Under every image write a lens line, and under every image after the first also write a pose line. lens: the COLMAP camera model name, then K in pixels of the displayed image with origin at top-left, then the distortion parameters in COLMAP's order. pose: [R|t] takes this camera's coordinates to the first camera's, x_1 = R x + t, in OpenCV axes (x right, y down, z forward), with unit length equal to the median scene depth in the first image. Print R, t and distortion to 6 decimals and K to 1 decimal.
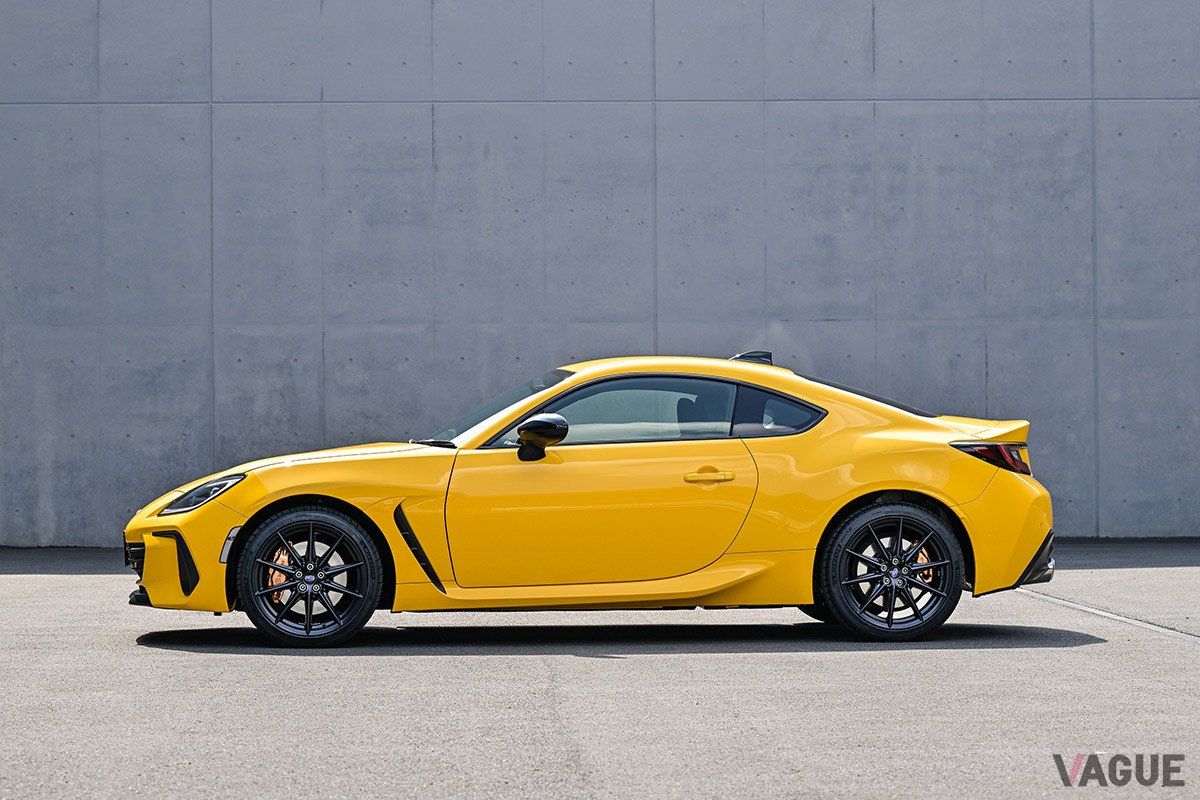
lens RADIAL K [[3167.4, 0, 600.0], [0, 3167.4, 400.0], [0, 0, 1]] dist [0.036997, 0.091021]
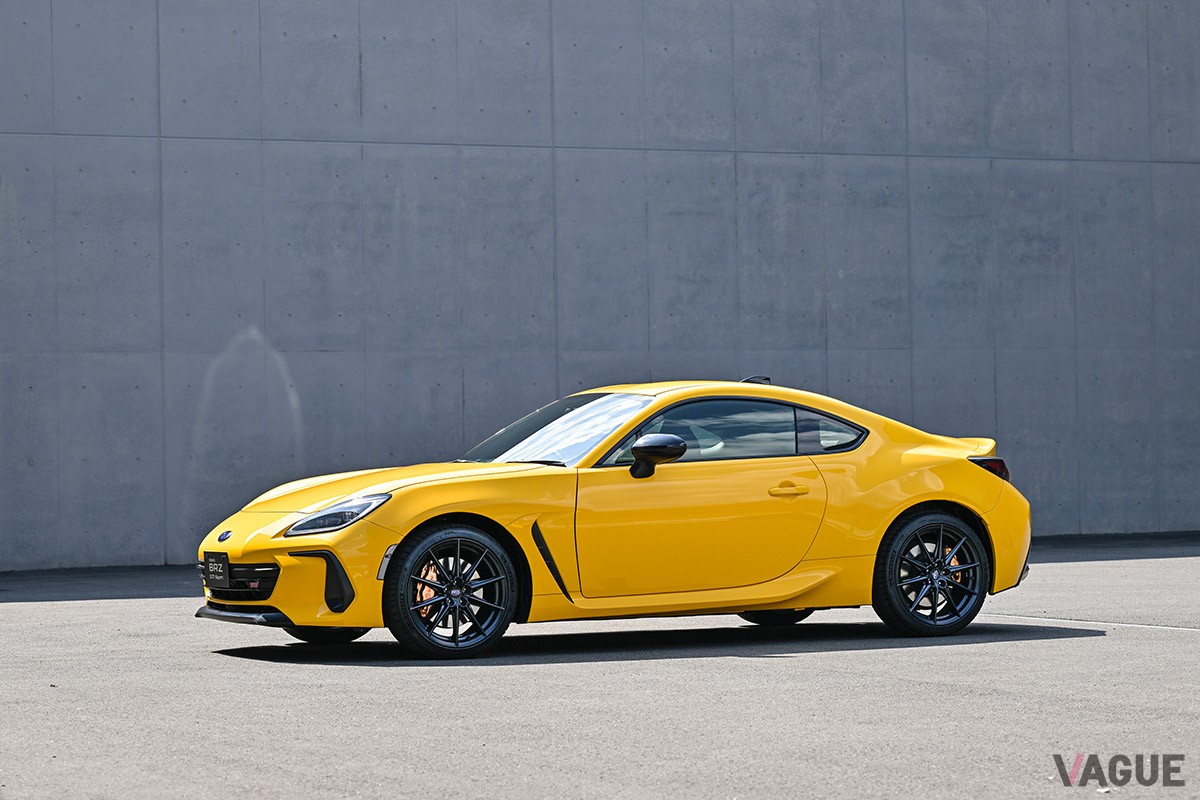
lens RADIAL K [[3087.8, 0, 600.0], [0, 3087.8, 400.0], [0, 0, 1]] dist [0.010970, 0.082177]
pose [[0.930175, -0.002919, 0.367105, -0.387915], [0.006827, 0.999933, -0.009347, 0.002206], [-0.367053, 0.011200, 0.930133, 0.028588]]
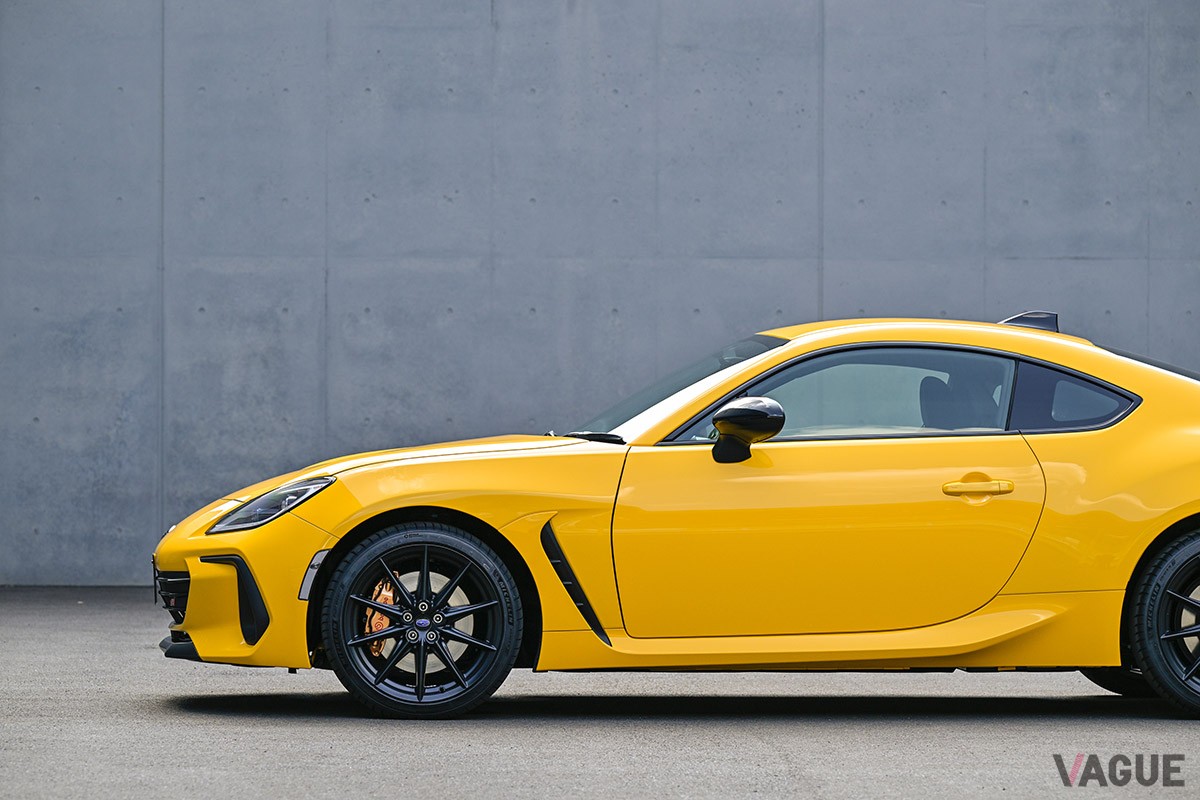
lens RADIAL K [[5093.2, 0, 600.0], [0, 5093.2, 400.0], [0, 0, 1]] dist [0.043302, 0.258078]
pose [[0.999938, 0.010159, -0.004453, -0.042898], [-0.010130, 0.999927, 0.006527, -0.002113], [0.004519, -0.006481, 0.999969, -0.144328]]
